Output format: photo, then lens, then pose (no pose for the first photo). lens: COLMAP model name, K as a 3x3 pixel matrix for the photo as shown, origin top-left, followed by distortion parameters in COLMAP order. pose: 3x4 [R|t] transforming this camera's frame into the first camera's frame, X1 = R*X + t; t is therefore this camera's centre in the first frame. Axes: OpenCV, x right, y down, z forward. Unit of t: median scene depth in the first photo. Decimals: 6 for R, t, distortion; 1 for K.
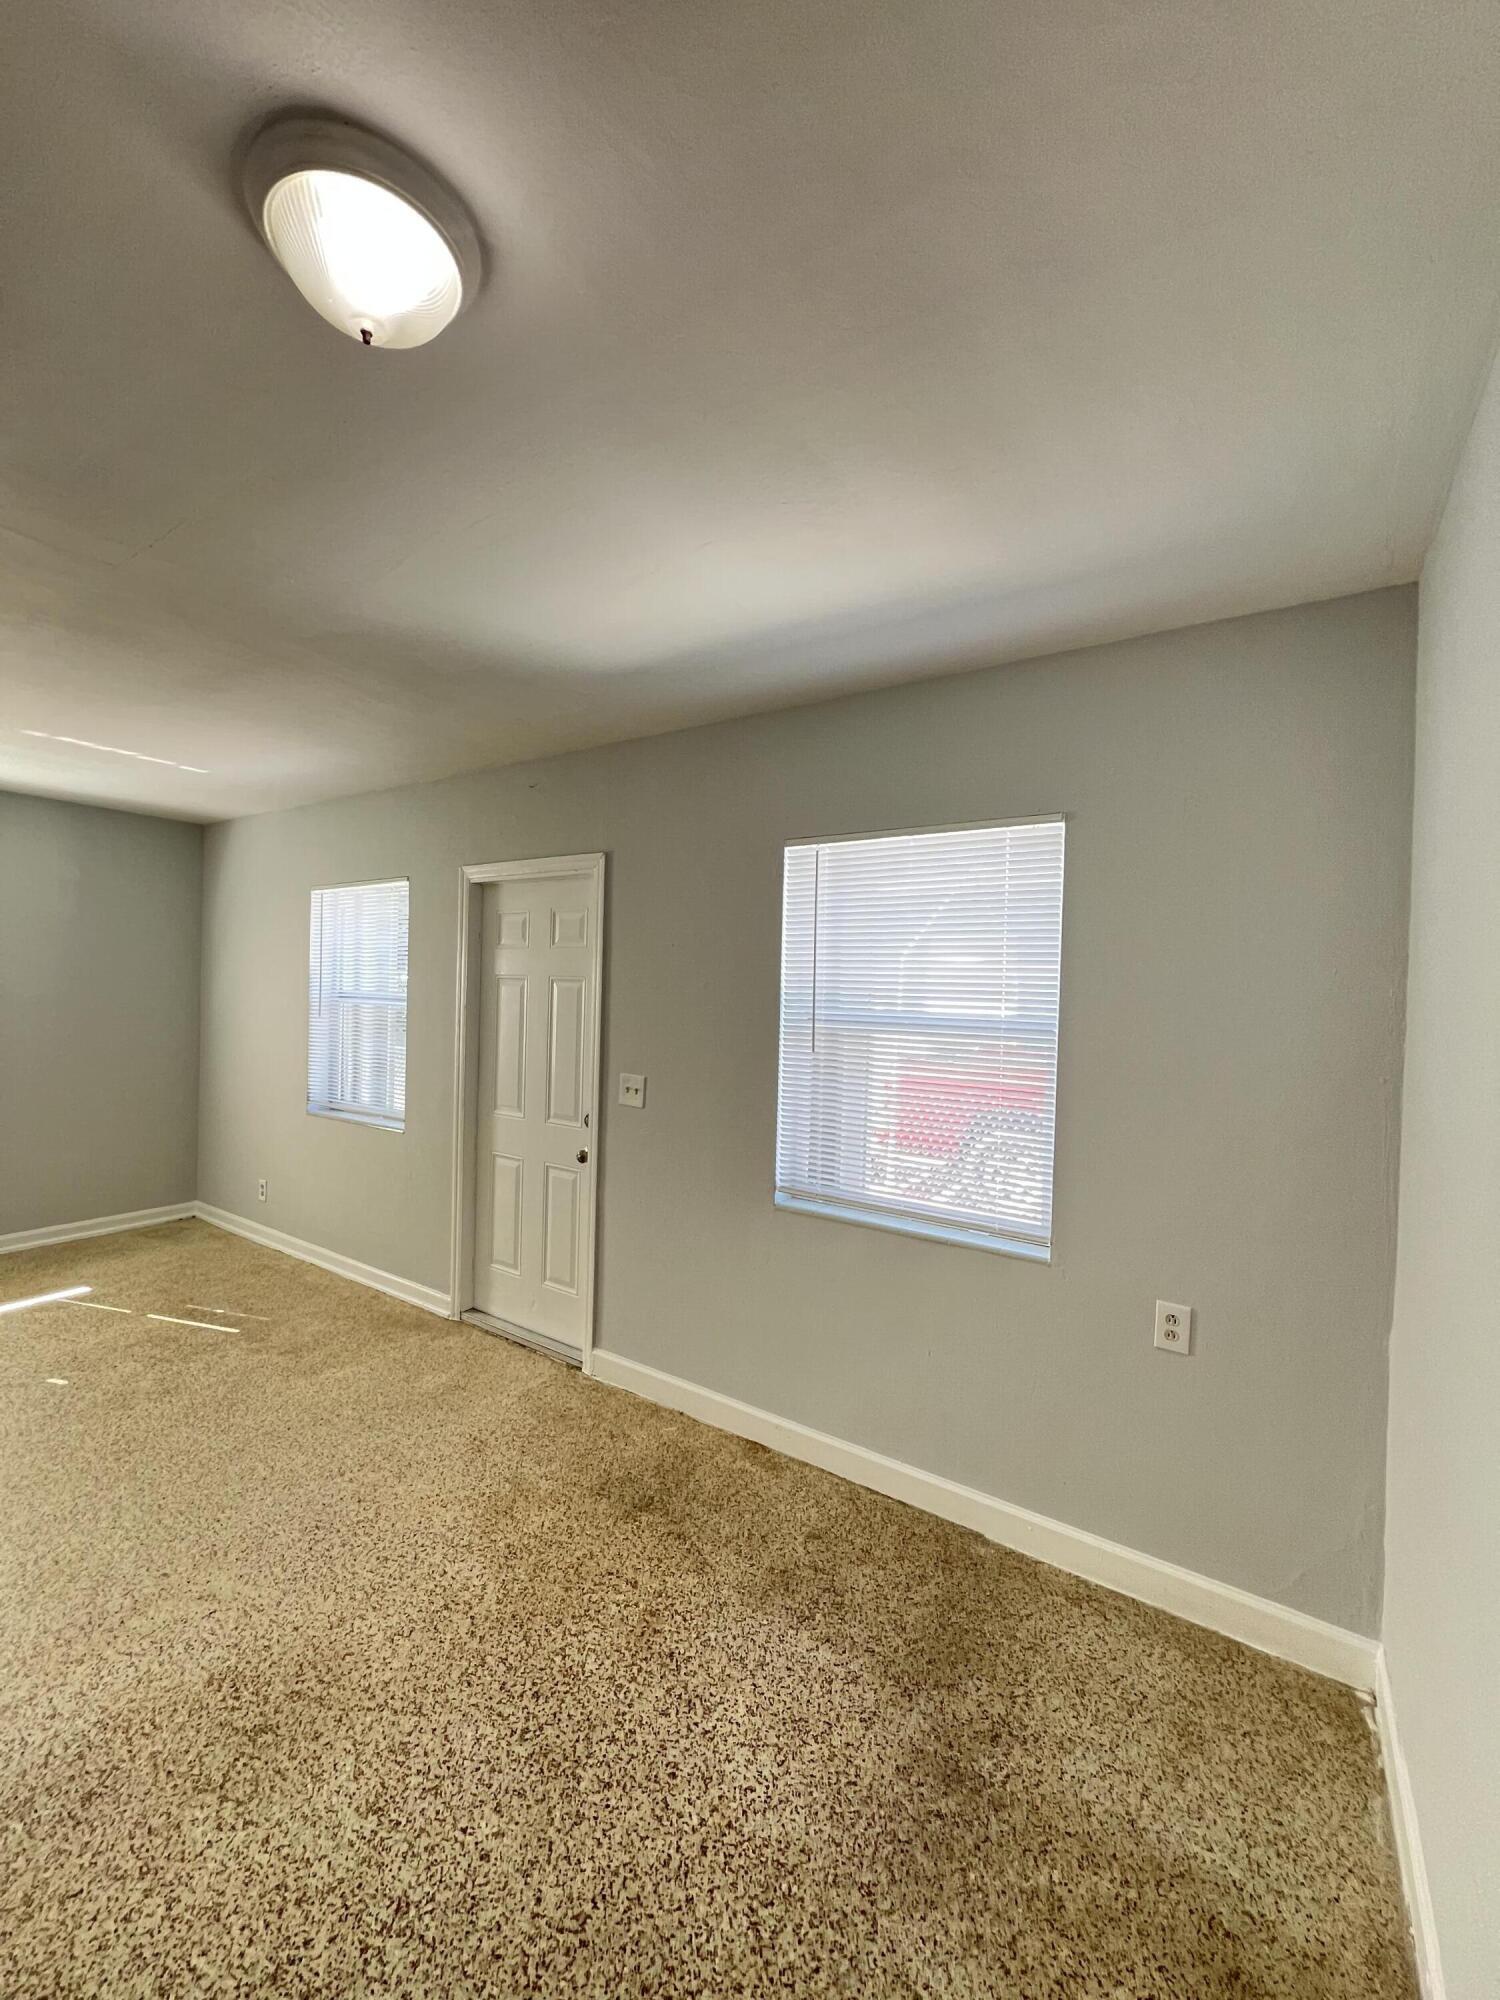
lens RADIAL K [[793.9, 0, 747.6], [0, 793.9, 1000.4], [0, 0, 1]] dist [-0.003816, -0.000155]
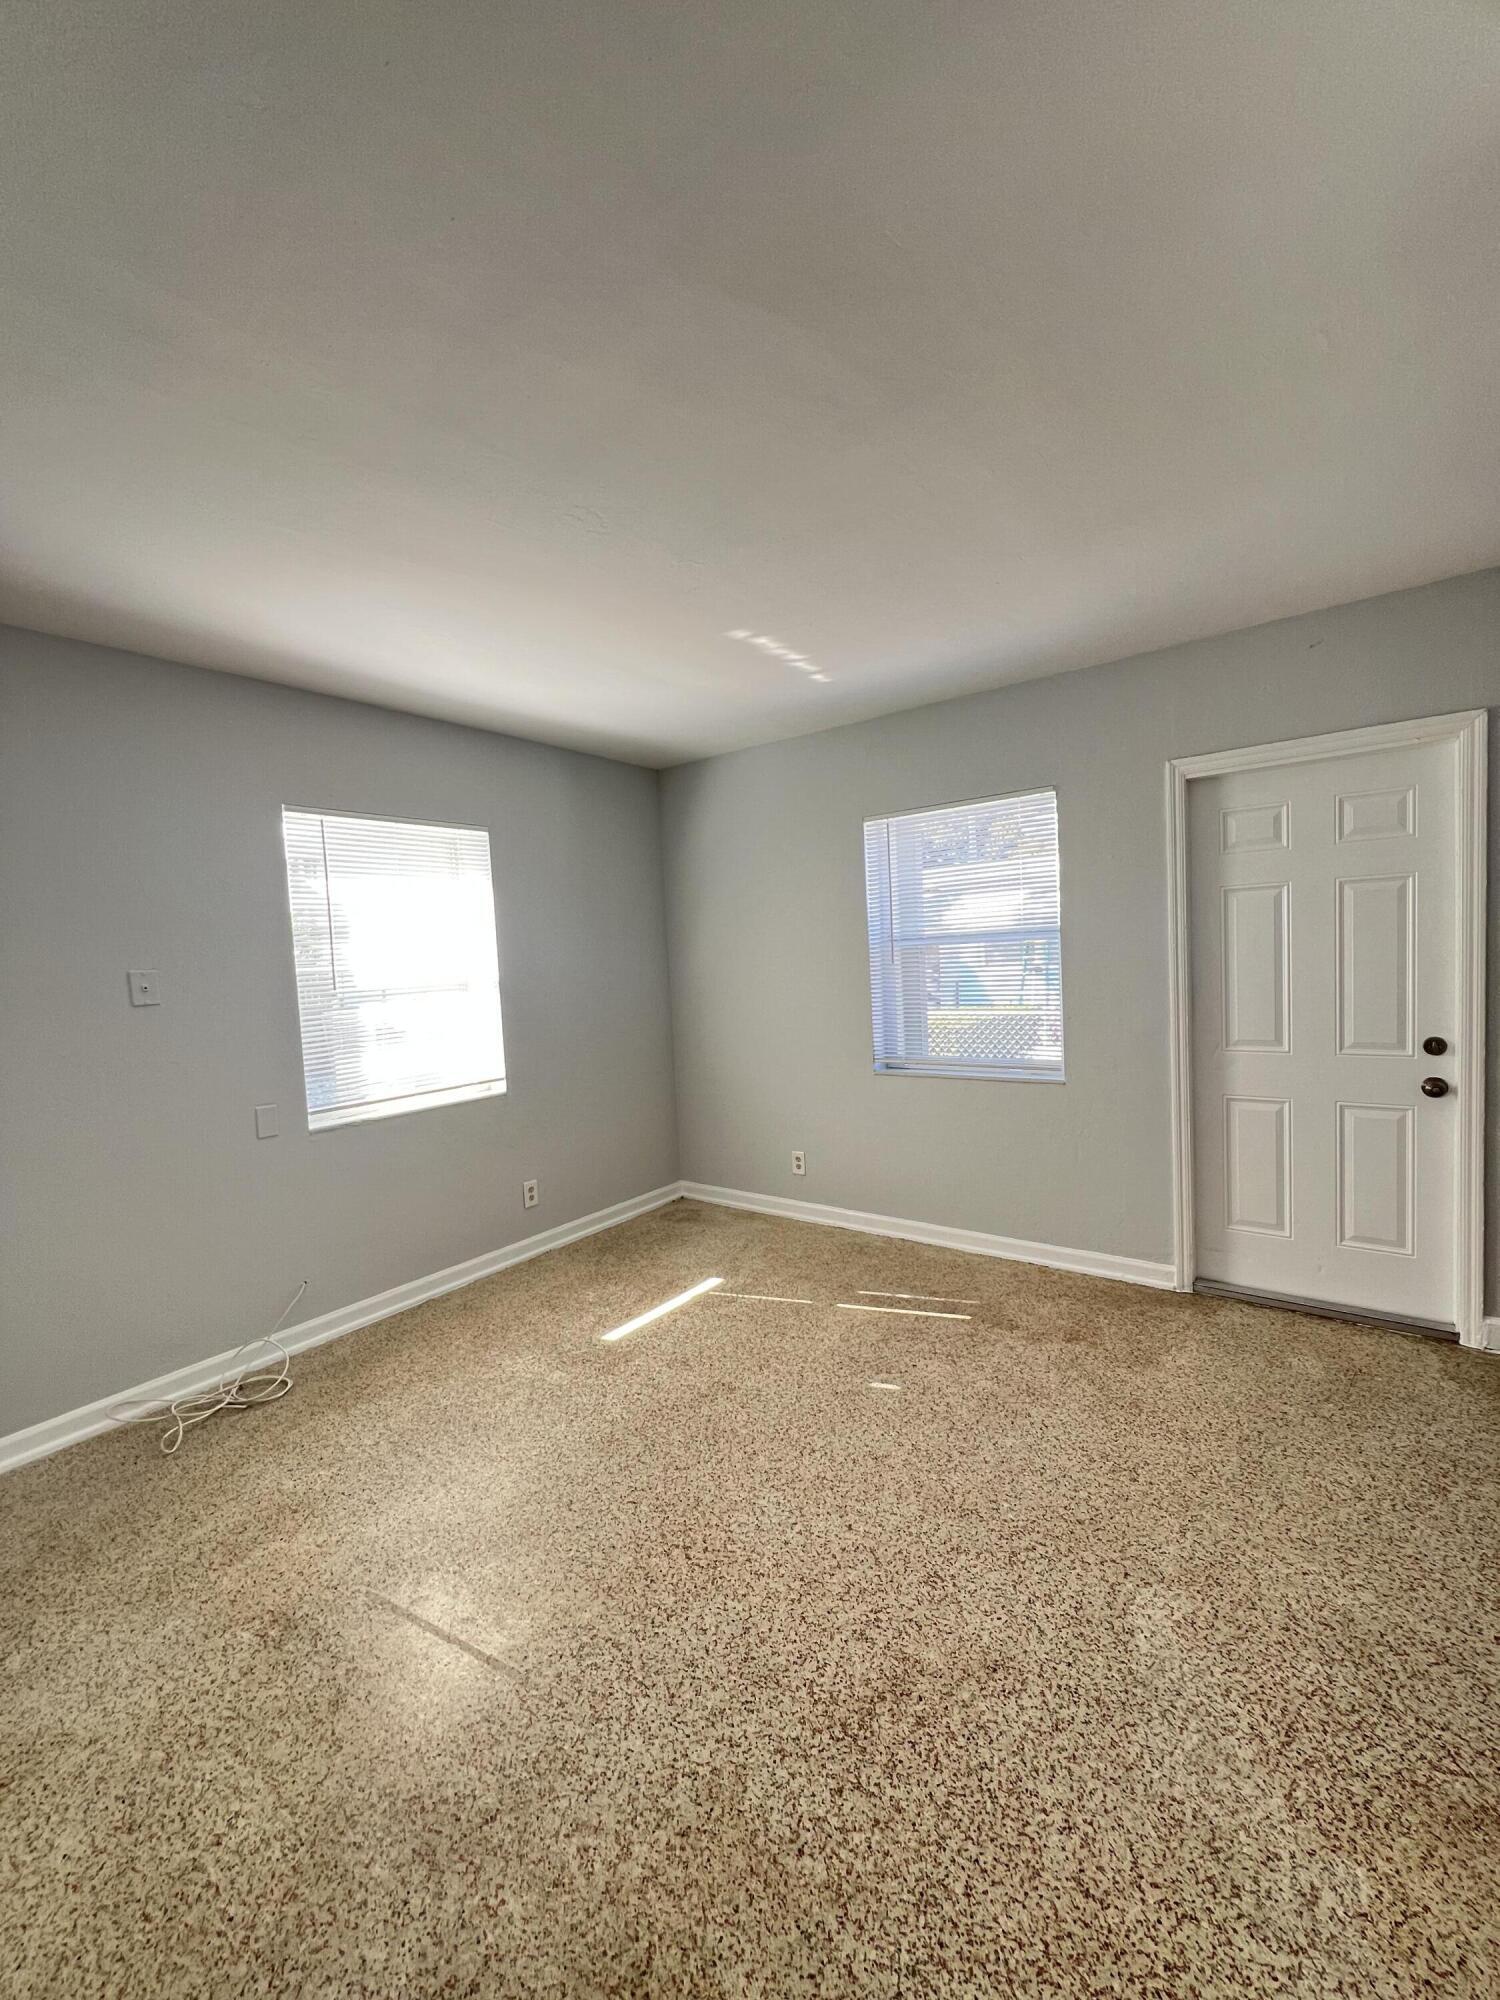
lens RADIAL K [[793.9, 0, 749.5], [0, 793.9, 999.5], [0, 0, 1]] dist [-0.003816, -0.000155]
pose [[0.995251, -0.072776, -0.064646, -0.759938], [0.075424, 0.996368, 0.039516, 0.015857], [0.061536, -0.044204, 0.997126, 0.125108]]
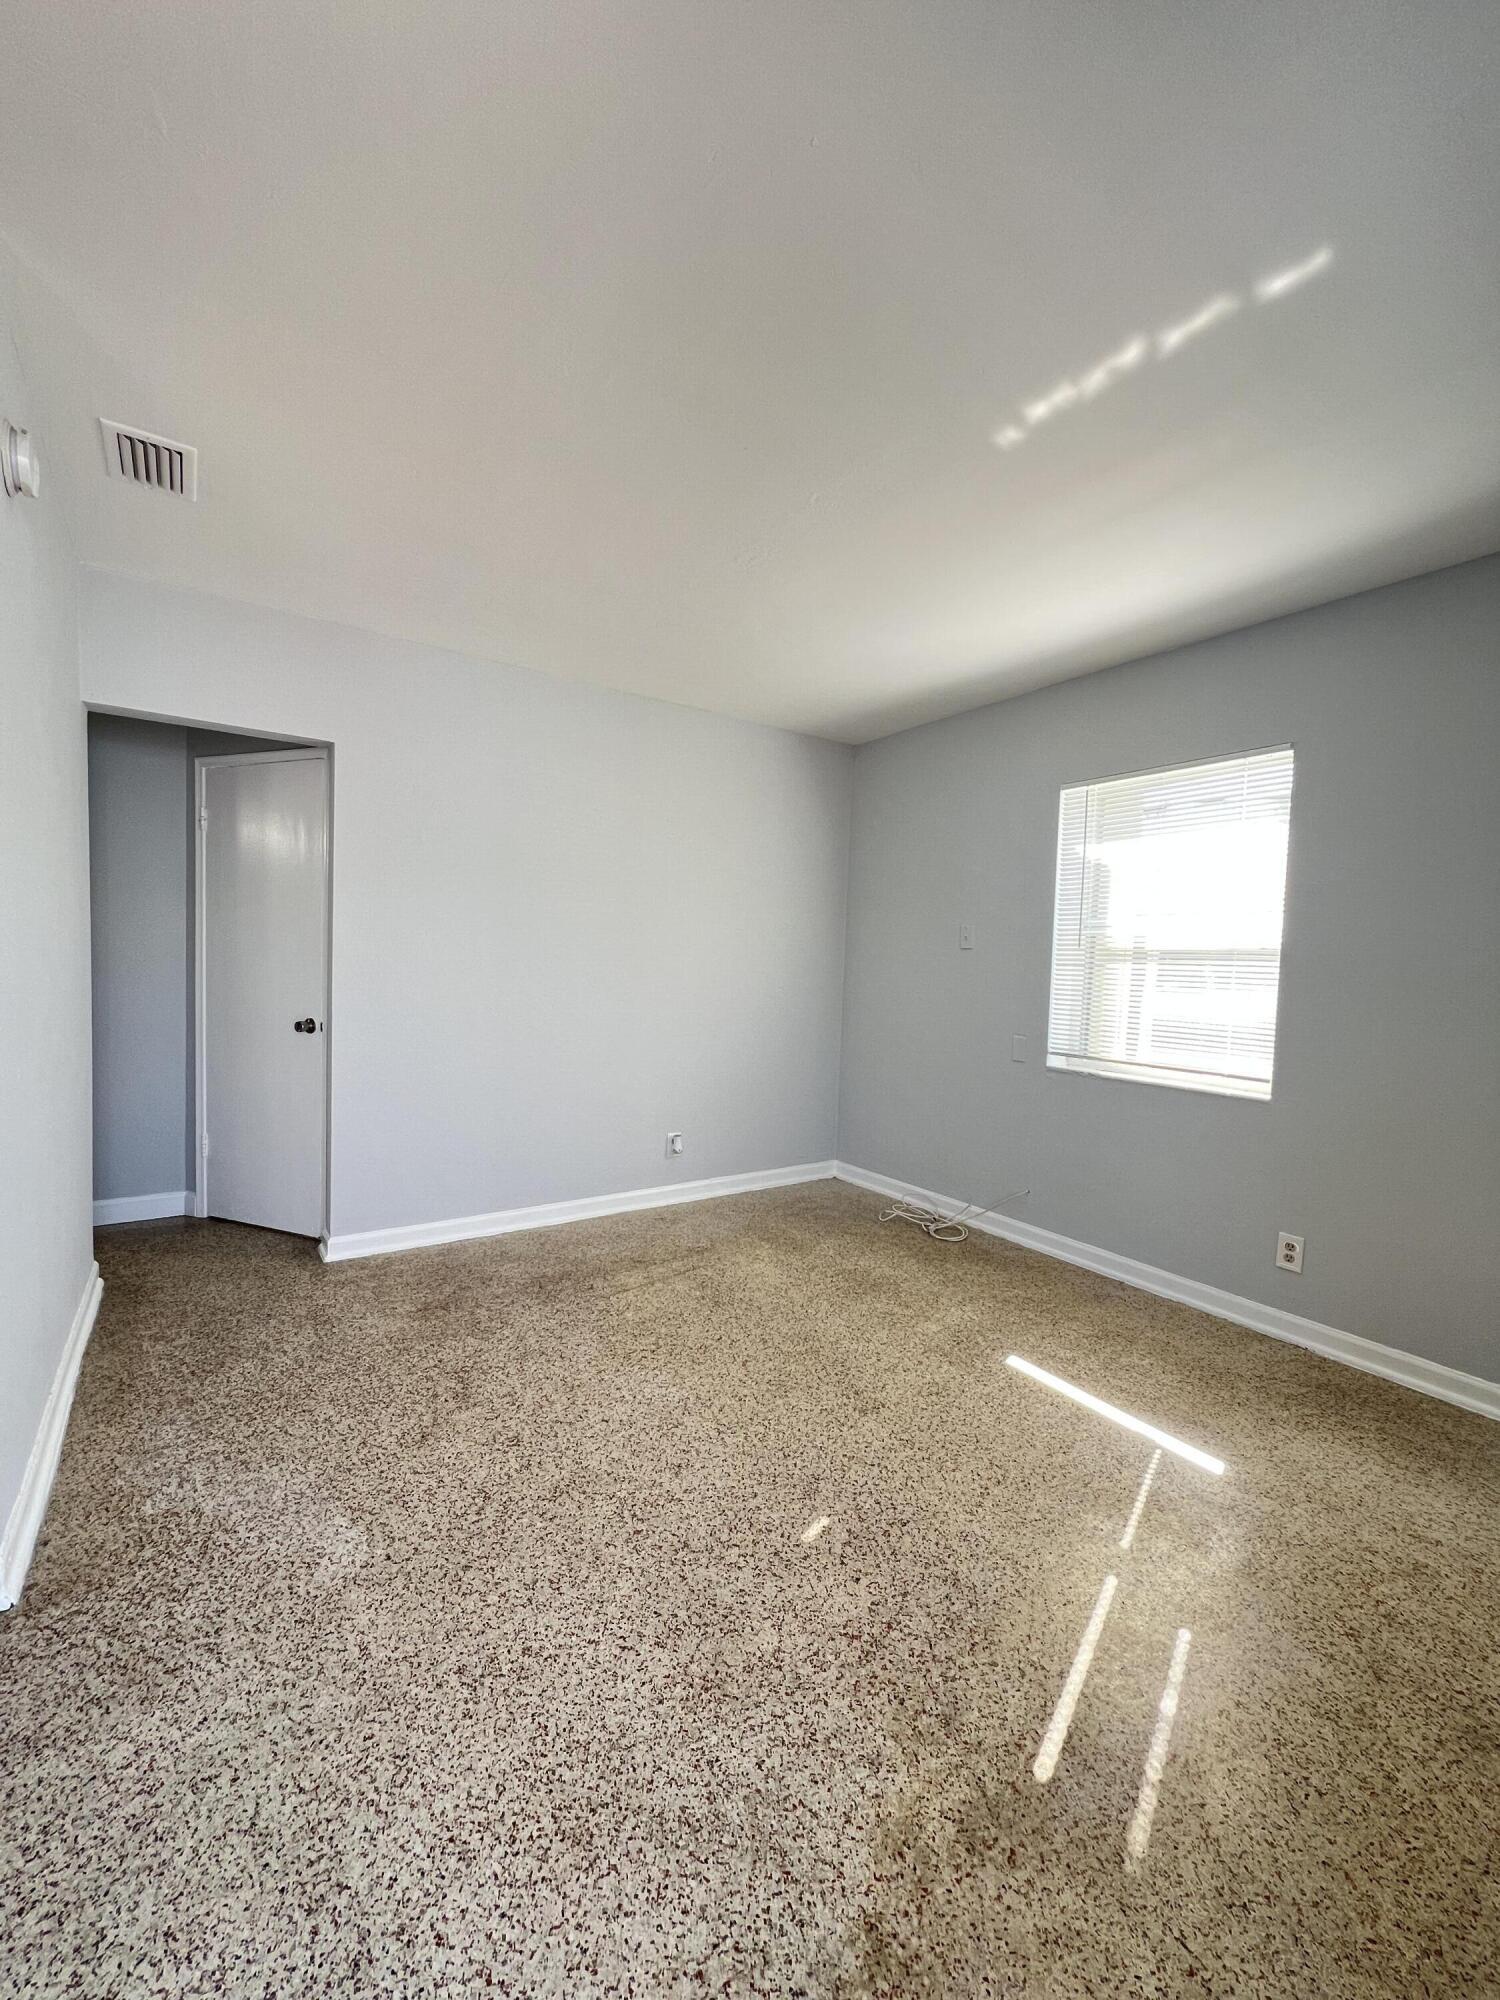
lens RADIAL K [[793.9, 0, 746.1], [0, 793.9, 1001.8], [0, 0, 1]] dist [-0.003816, -0.000155]
pose [[-0.367582, 0.009901, -0.929938, -0.249767], [-0.055961, 0.997896, 0.032744, 0.060655], [0.928306, 0.064076, -0.366255, 0.934843]]
